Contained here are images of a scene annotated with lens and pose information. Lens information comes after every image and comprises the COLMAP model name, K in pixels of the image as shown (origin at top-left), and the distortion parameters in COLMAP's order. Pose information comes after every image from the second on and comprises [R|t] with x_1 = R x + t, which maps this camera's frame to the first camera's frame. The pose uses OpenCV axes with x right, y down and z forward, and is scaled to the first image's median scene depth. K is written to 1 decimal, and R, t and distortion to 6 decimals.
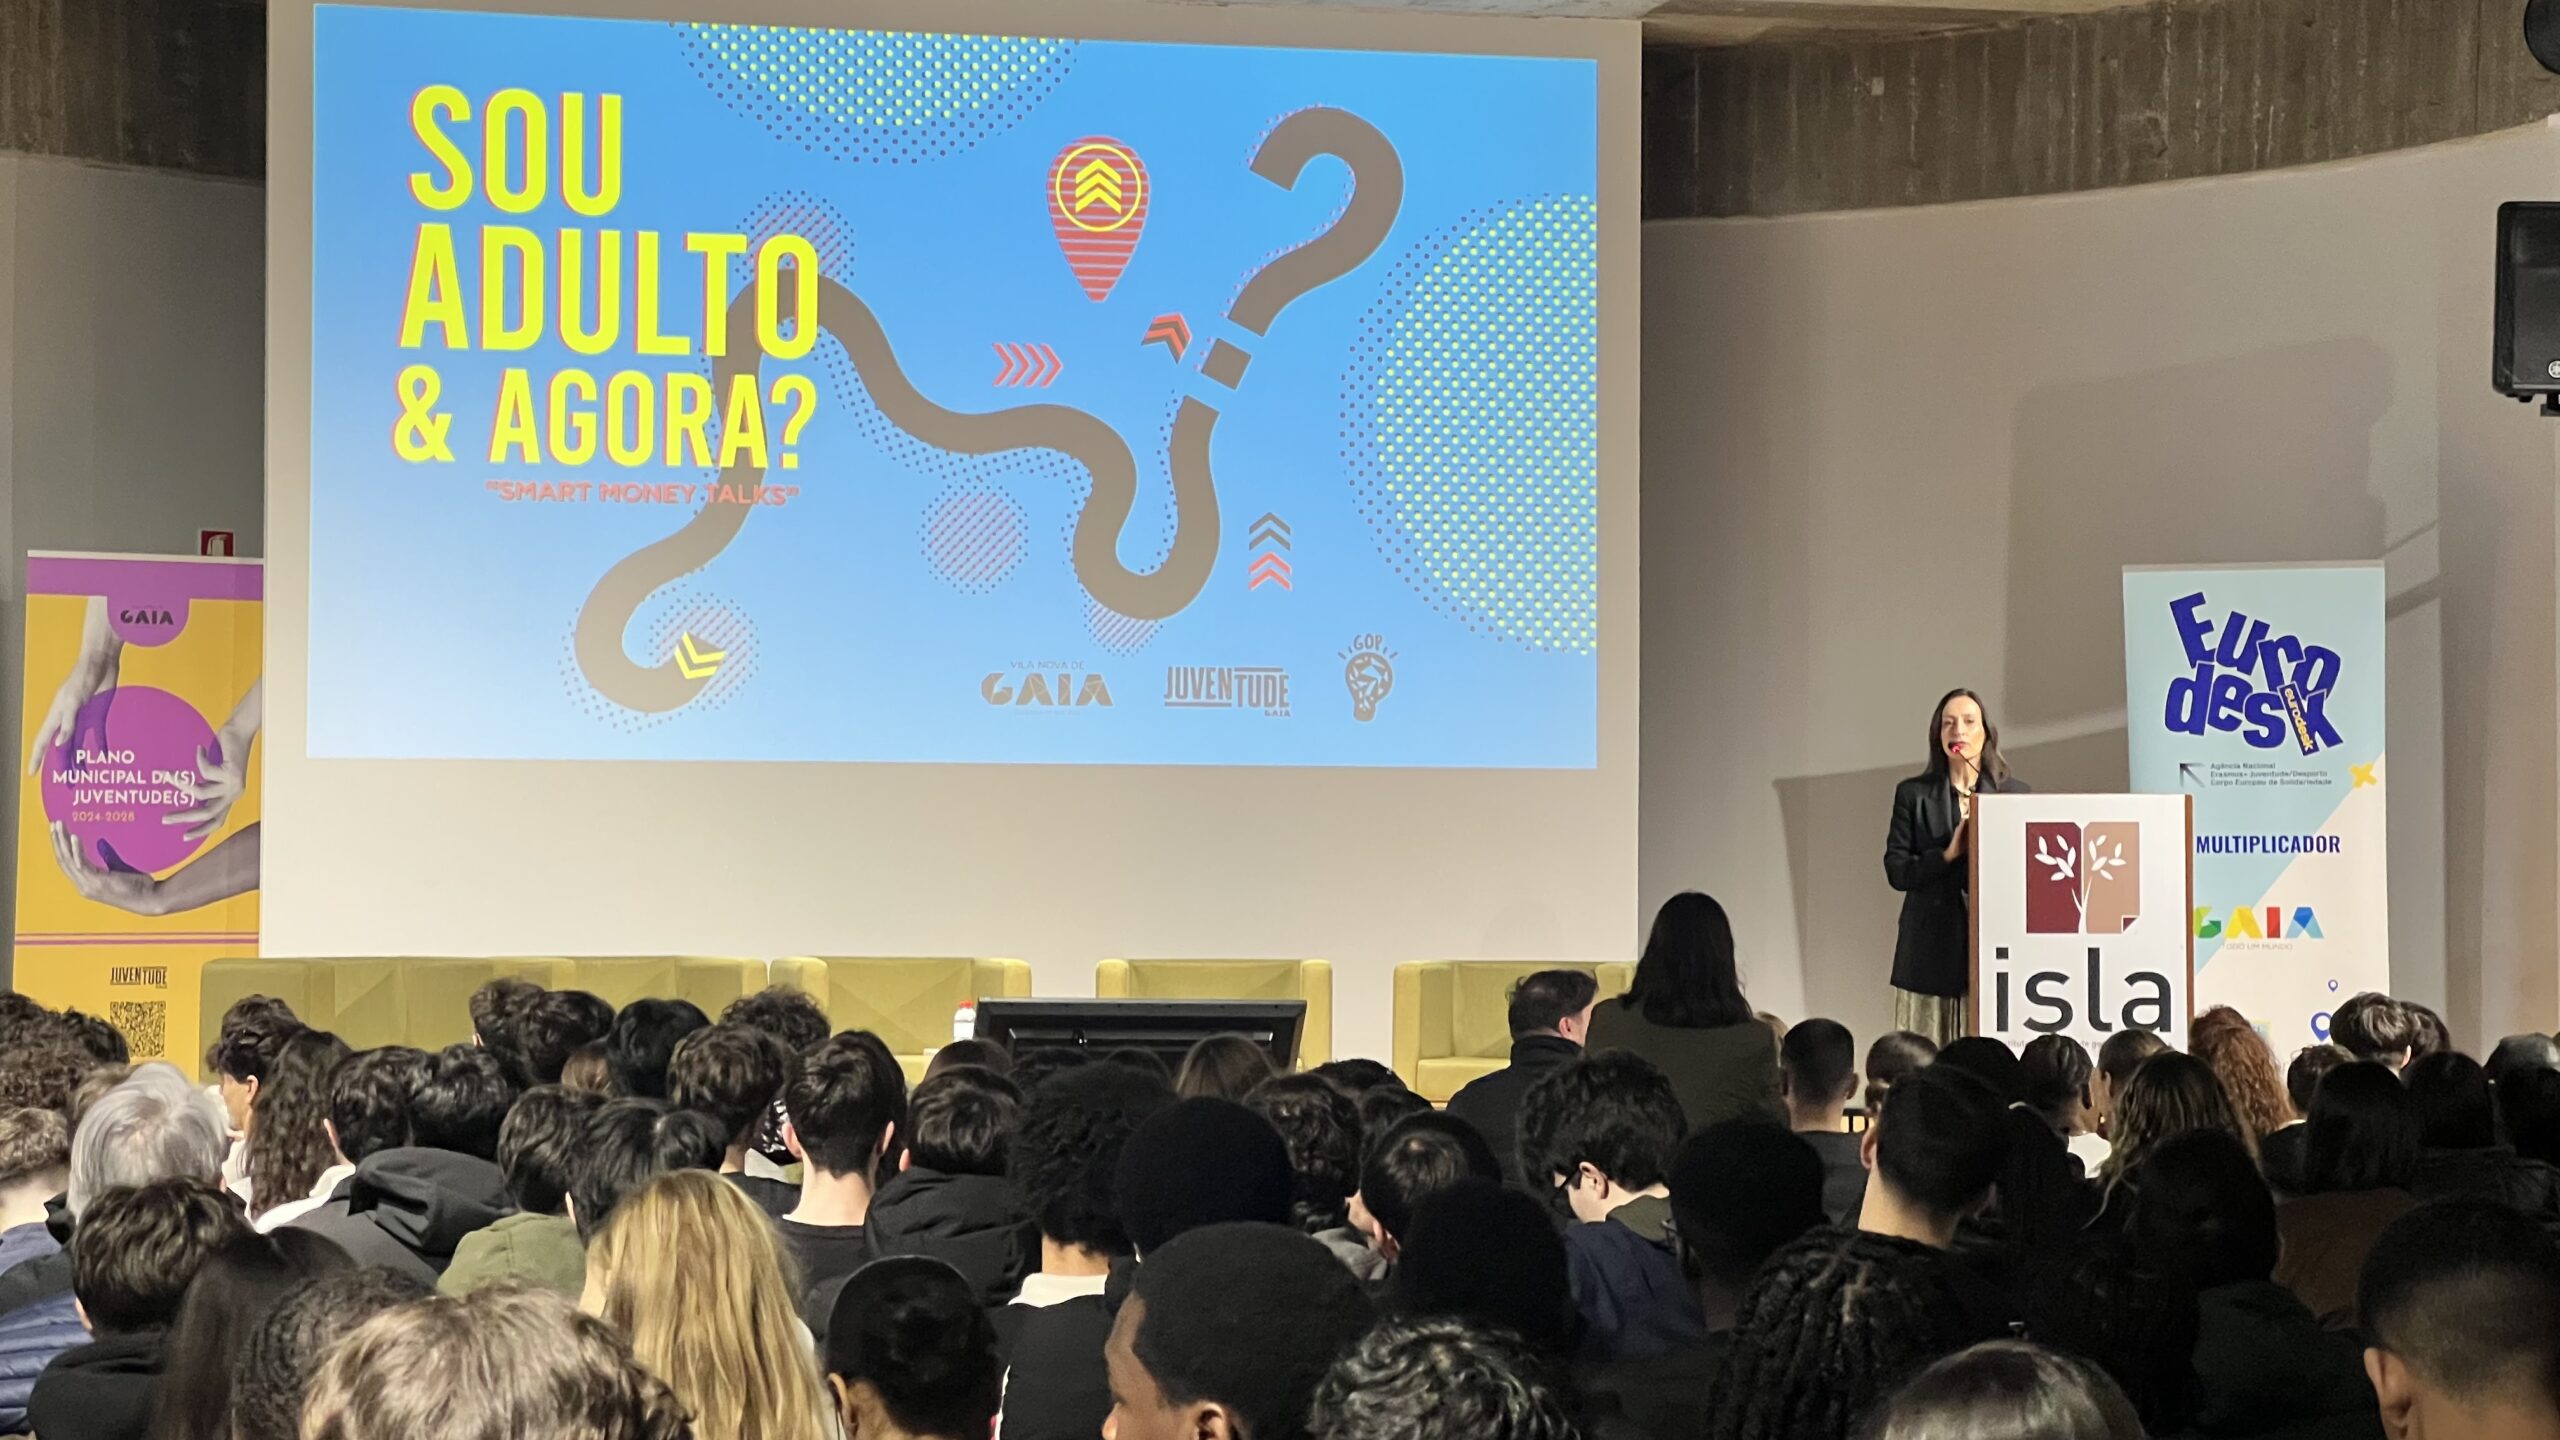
lens RADIAL K [[5829.9, 0, 1284.1], [0, 5829.9, 707.1], [0, 0, 1]] dist [-0.078454, 0.000000]
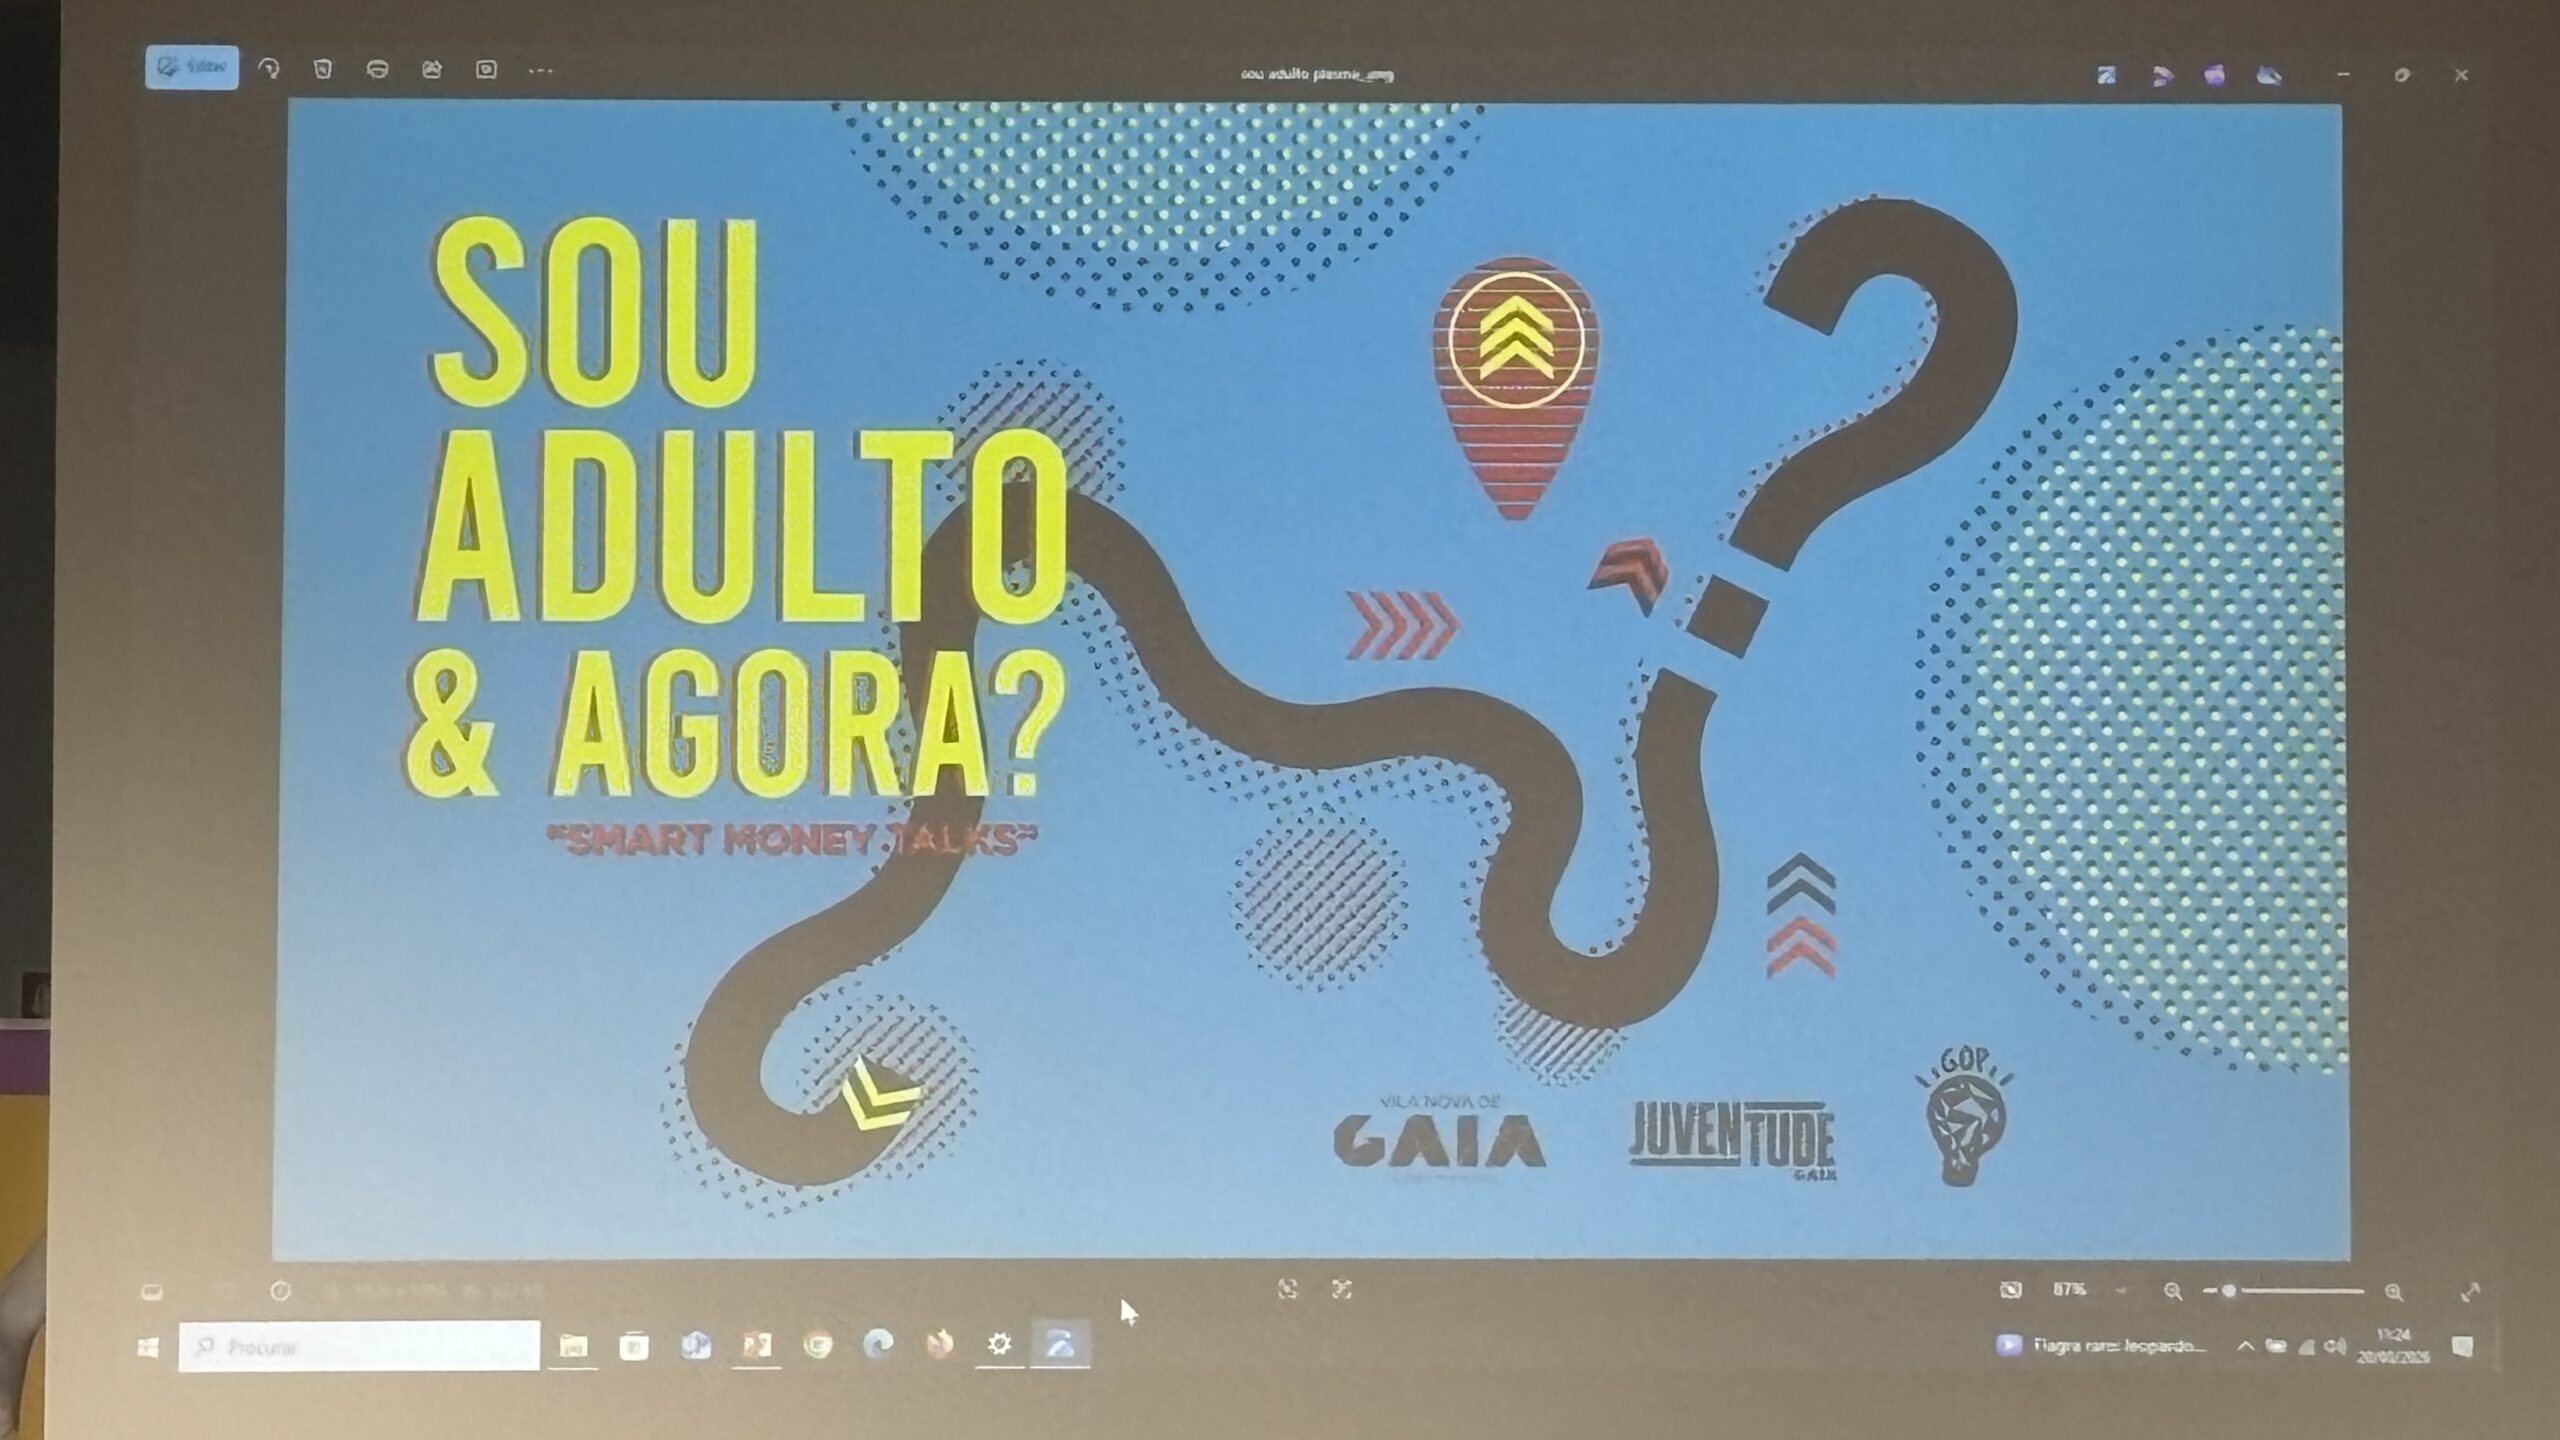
lens RADIAL K [[11595.5, 0, 1284.6], [0, 11595.5, 720.3], [0, 0, 1]] dist [-0.798865, 0.000000]
pose [[0.997618, -0.003937, -0.068867, 0.027385], [0.001819, 0.999524, -0.030791, -0.009723], [0.068955, 0.030592, 0.997151, -0.229546]]
